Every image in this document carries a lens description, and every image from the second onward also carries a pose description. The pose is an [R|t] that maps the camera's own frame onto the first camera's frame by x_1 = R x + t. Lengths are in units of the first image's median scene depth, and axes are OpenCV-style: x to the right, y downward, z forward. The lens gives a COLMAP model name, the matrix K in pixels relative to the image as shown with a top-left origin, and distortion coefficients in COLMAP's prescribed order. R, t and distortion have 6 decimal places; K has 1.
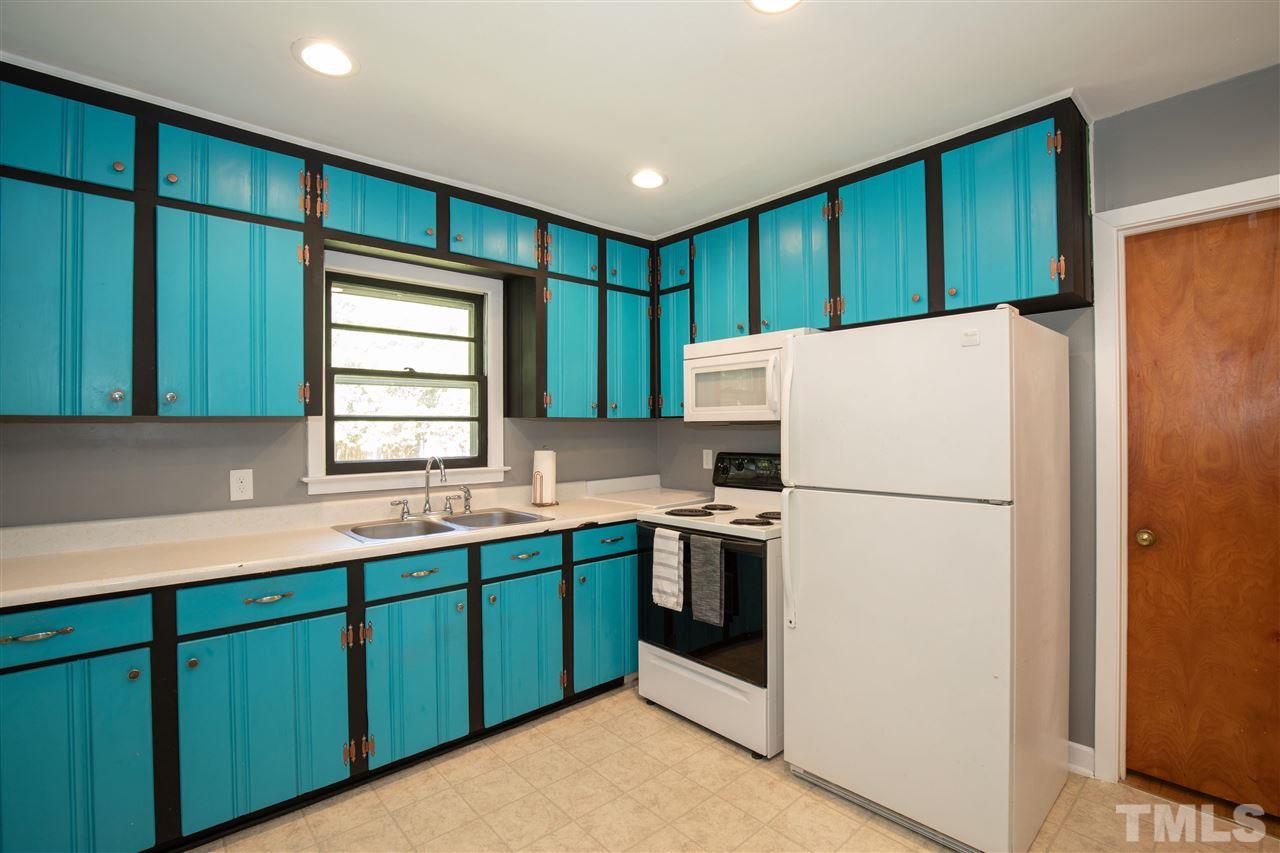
lens RADIAL K [[603.7, 0, 640.1], [0, 603.7, 428.6], [0, 0, 1]] dist [-0.010127, 0.000244]
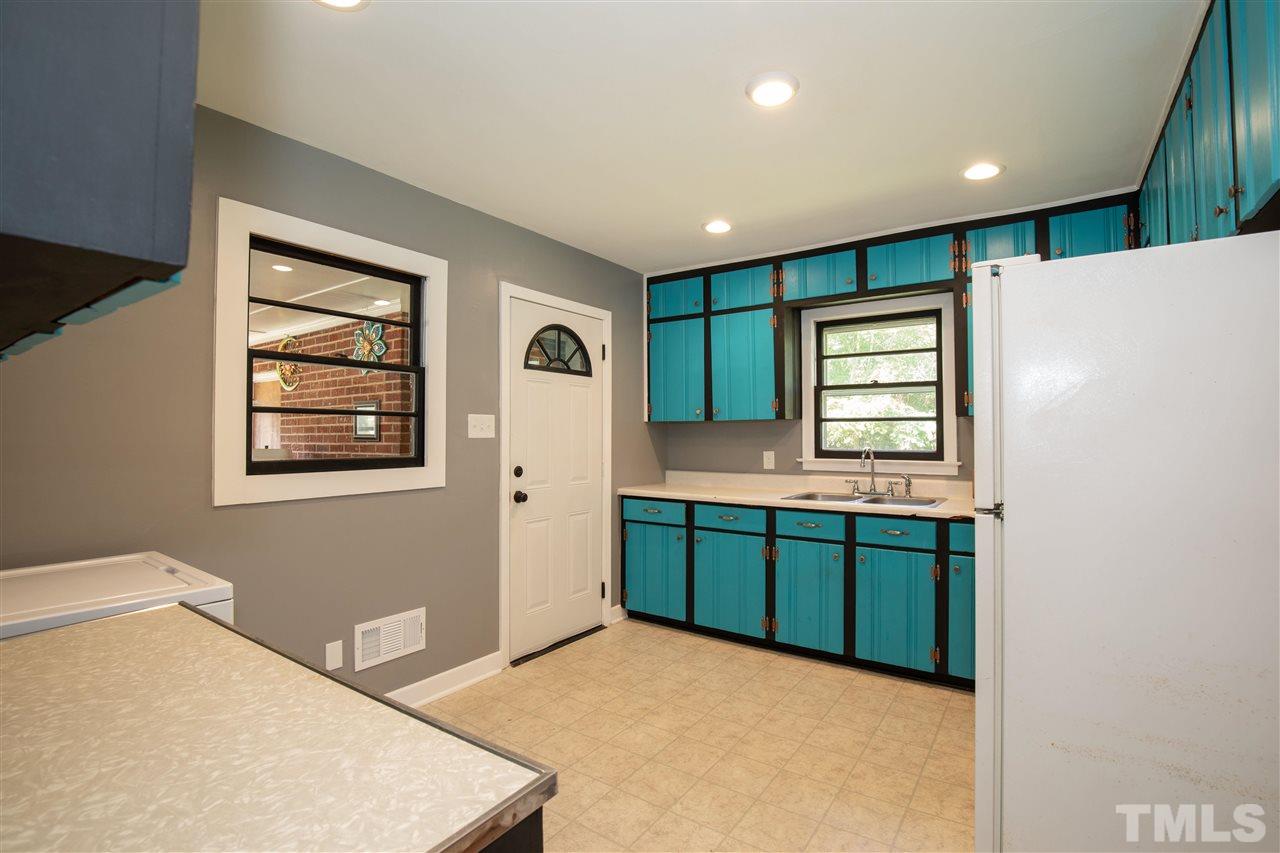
lens RADIAL K [[592.1, 0, 640.0], [0, 592.1, 426.5], [0, 0, 1]] dist [0.013844, 0.000168]
pose [[0.229816, -0.007358, -0.973206, 0.899825], [-0.002746, 0.999963, -0.008209, 0.012836], [0.973230, 0.004559, 0.229787, 0.256558]]
